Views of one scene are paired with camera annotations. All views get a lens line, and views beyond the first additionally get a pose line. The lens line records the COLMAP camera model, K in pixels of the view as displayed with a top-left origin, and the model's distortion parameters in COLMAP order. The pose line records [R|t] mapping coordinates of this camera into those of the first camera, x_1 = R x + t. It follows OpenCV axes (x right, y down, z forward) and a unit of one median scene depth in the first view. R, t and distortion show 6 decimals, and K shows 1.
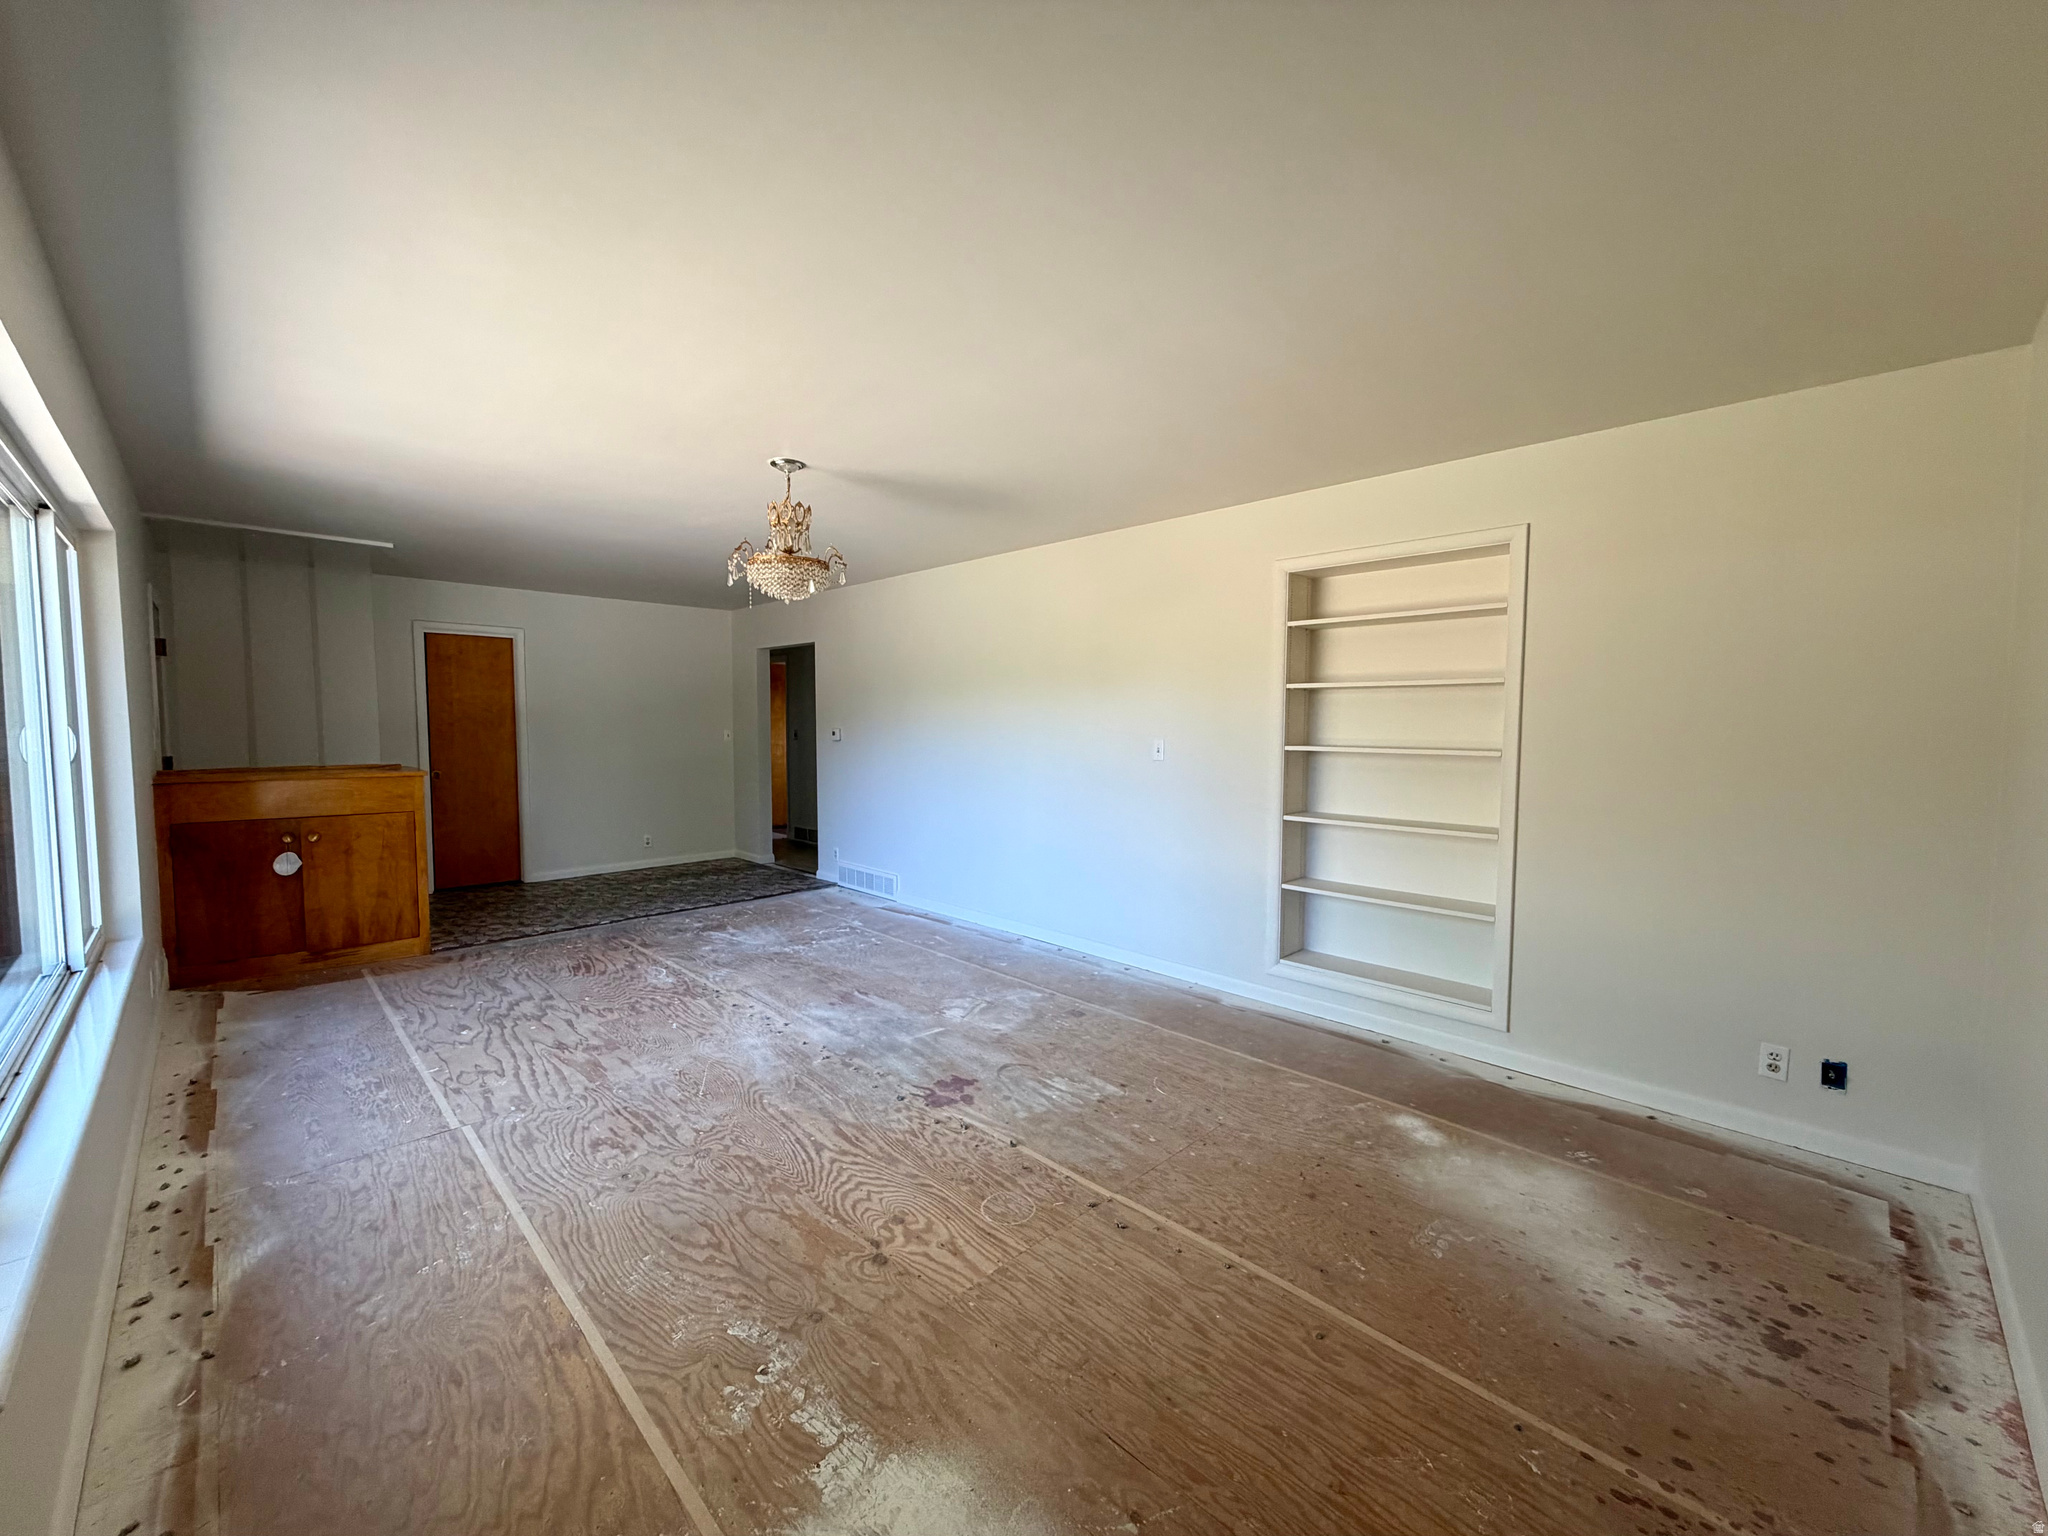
lens RADIAL K [[816.7, 0, 1015.3], [0, 816.7, 770.4], [0, 0, 1]] dist [0.003367, 0.000276]
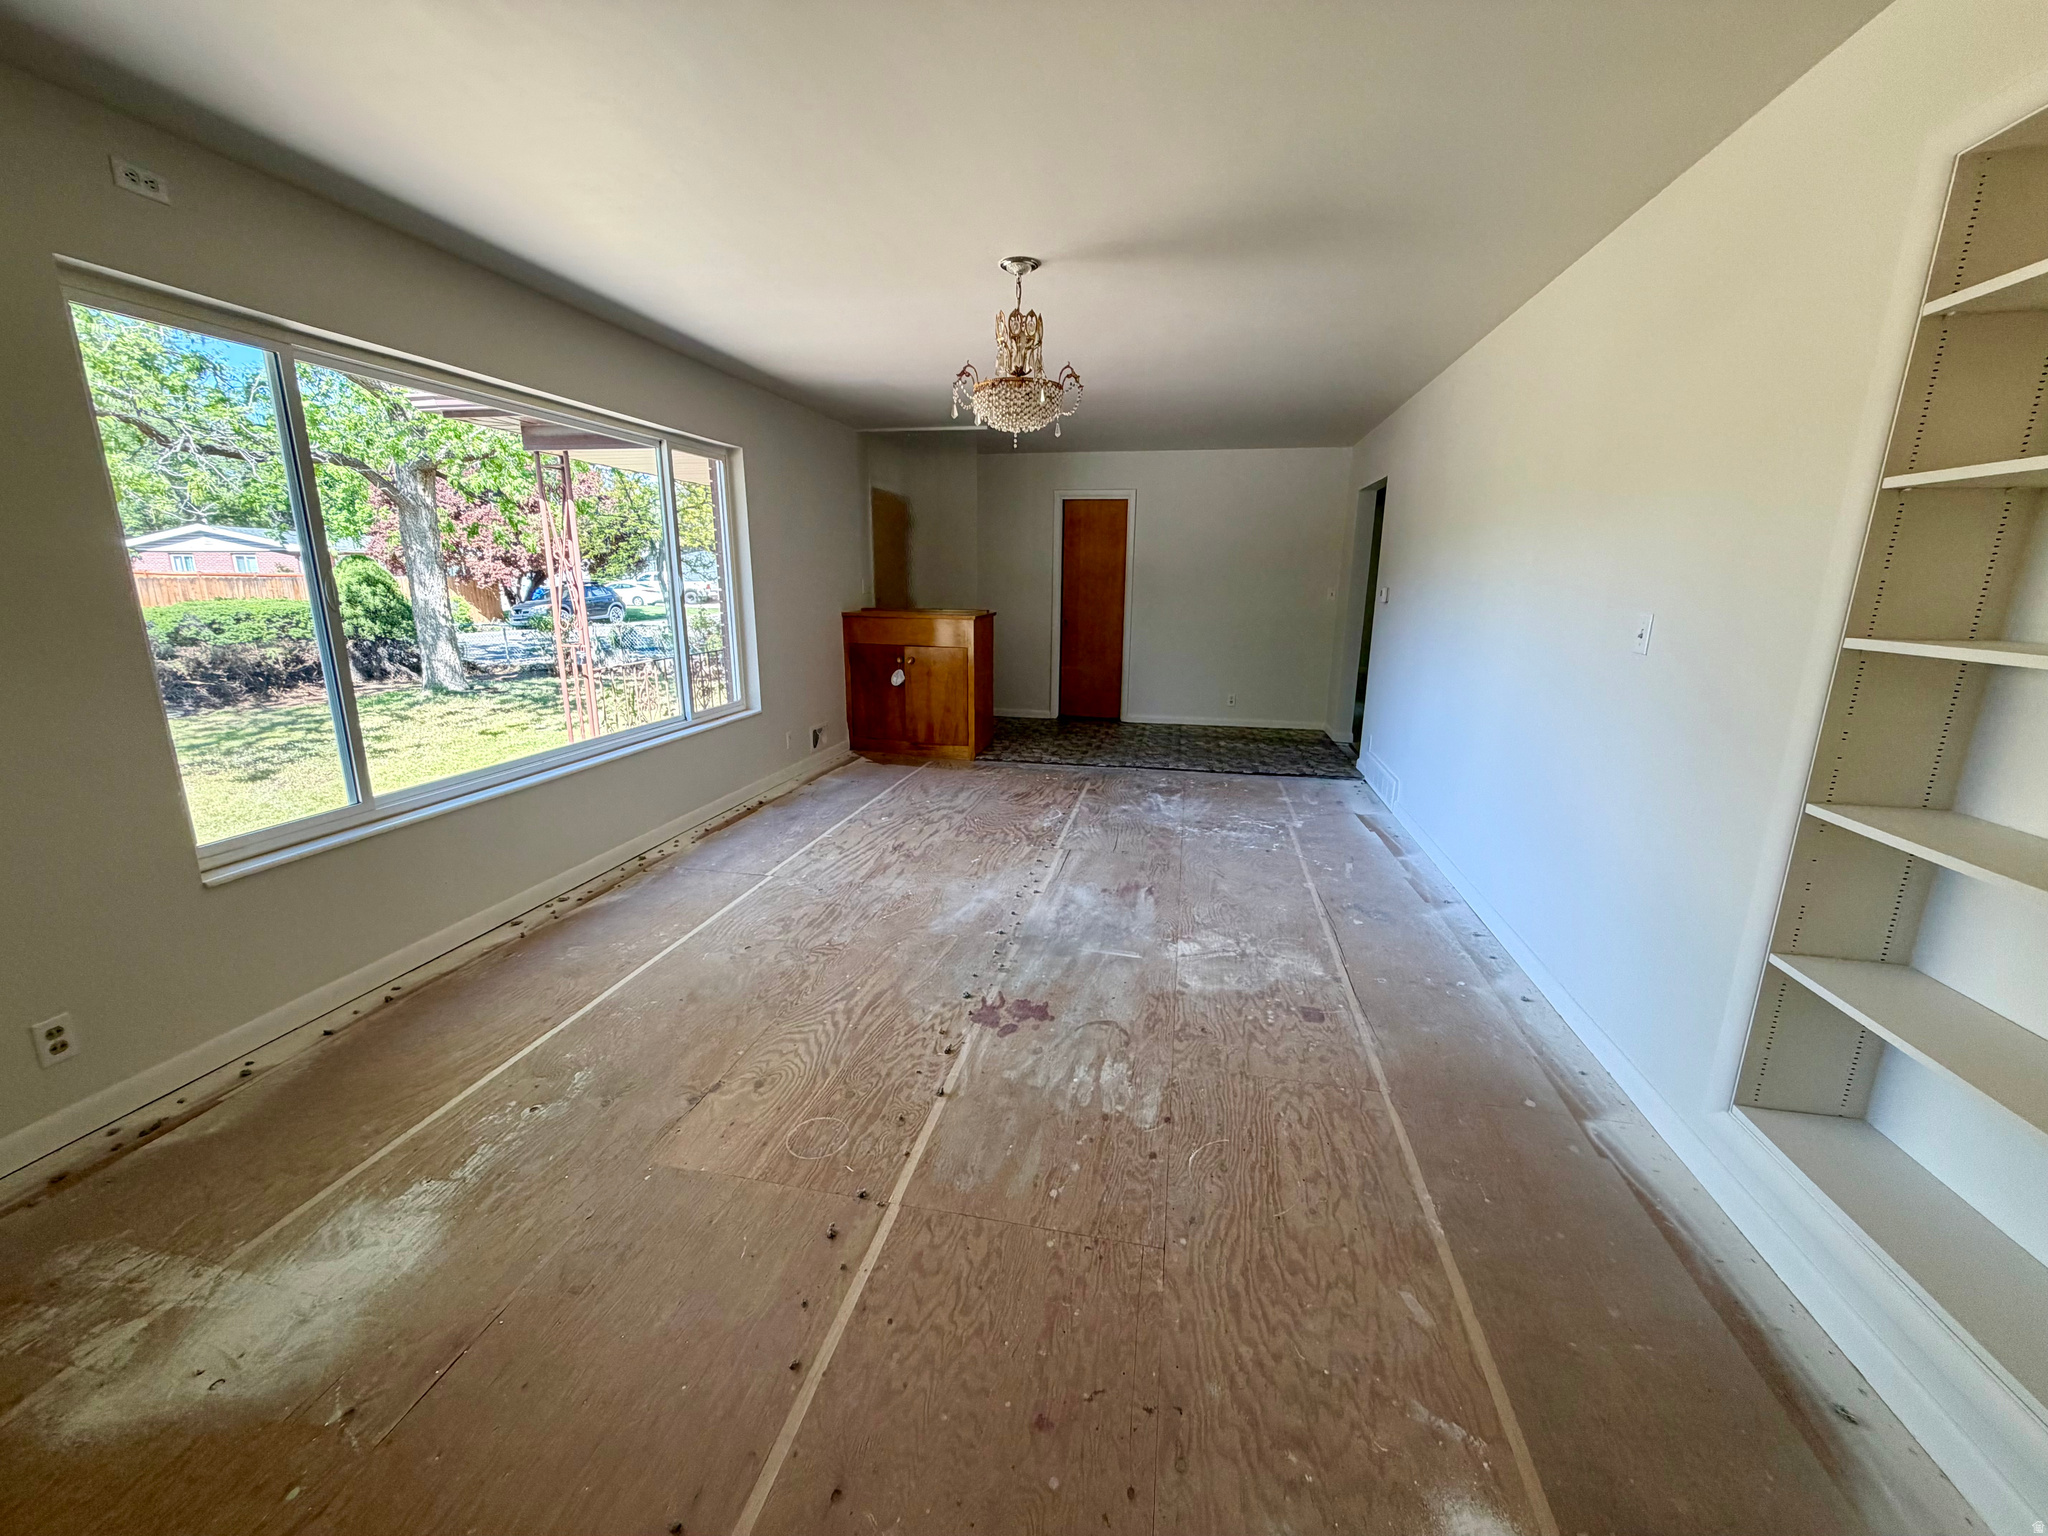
lens RADIAL K [[816.7, 0, 1014.6], [0, 816.7, 760.1], [0, 0, 1]] dist [0.003367, 0.000276]
pose [[0.554507, 0.186003, -0.811126, 0.452596], [-0.057236, 0.980917, 0.185811, -0.022817], [0.830208, -0.056608, 0.554572, 0.431476]]
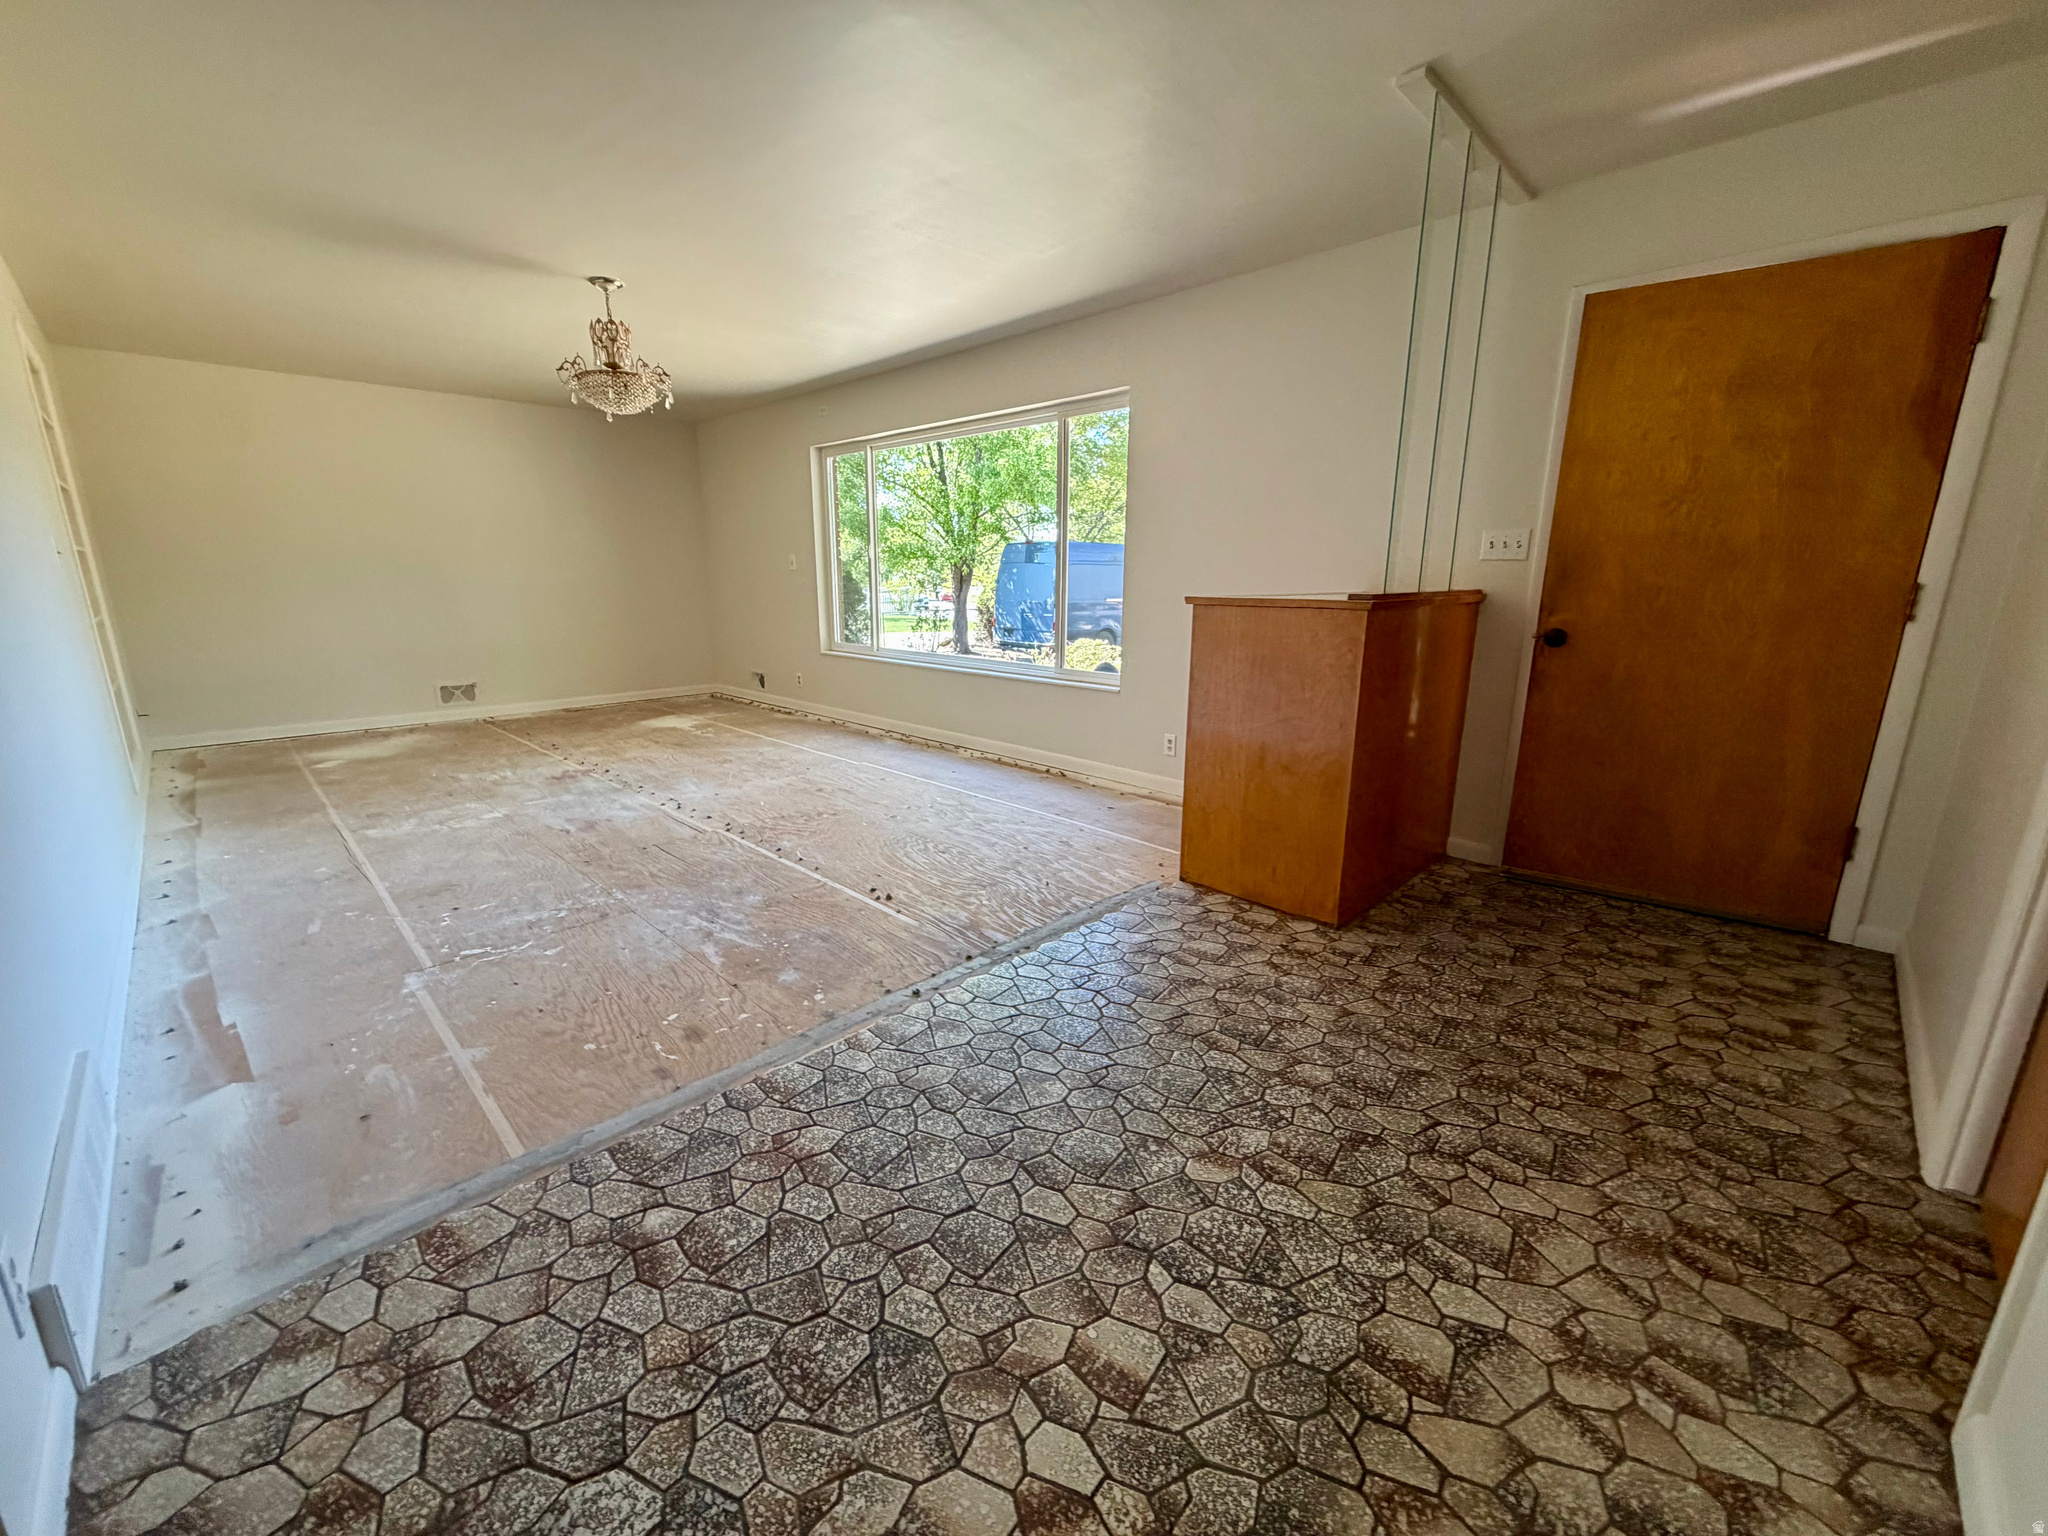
lens RADIAL K [[816.7, 0, 1018.2], [0, 816.7, 767.8], [0, 0, 1]] dist [0.003367, 0.000276]
pose [[-0.999889, -0.000323, -0.014893, -0.726534], [-0.004709, 0.955356, 0.295418, -0.068045], [0.014133, 0.295455, -0.955252, 1.995819]]
